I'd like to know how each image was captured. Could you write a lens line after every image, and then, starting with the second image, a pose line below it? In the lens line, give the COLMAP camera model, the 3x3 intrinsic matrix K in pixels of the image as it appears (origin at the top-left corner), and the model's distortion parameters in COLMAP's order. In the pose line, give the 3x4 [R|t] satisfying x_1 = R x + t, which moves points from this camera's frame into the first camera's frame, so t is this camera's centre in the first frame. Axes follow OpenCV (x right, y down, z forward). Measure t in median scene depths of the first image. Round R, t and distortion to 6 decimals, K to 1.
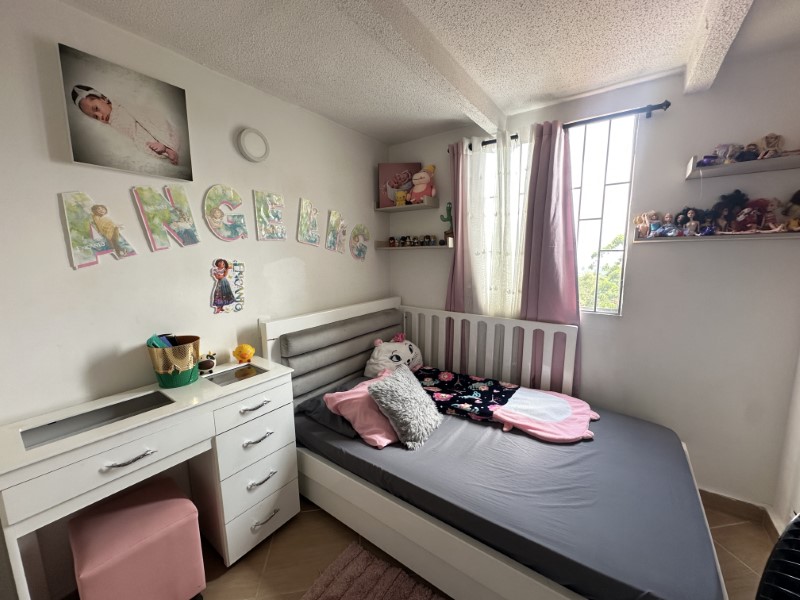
lens RADIAL K [[318.2, 0, 398.5], [0, 318.2, 301.0], [0, 0, 1]] dist [-0.001774, 0.000498]
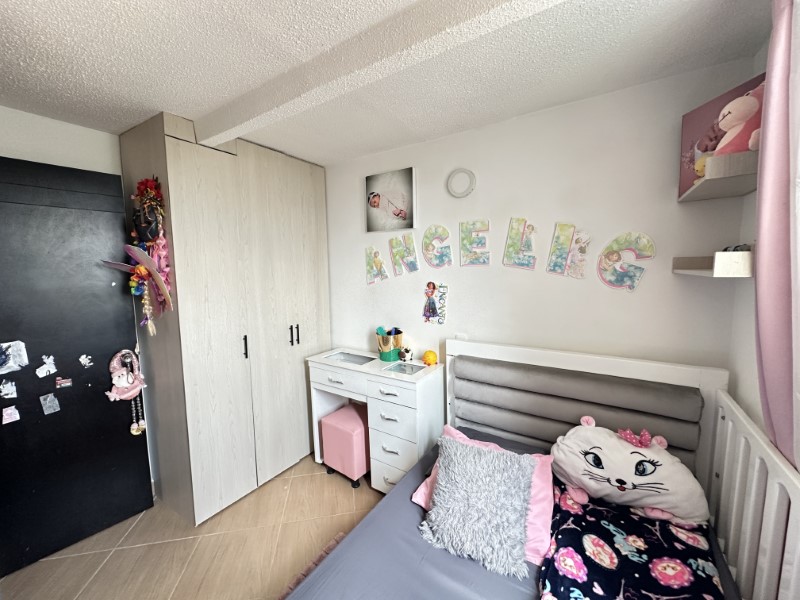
lens RADIAL K [[318.2, 0, 399.1], [0, 318.2, 302.0], [0, 0, 1]] dist [-0.001774, 0.000498]
pose [[0.048540, 0.119300, -0.991671, 0.756870], [-0.127877, 0.985413, 0.112287, -0.185432], [0.990602, 0.121361, 0.063088, 0.820021]]
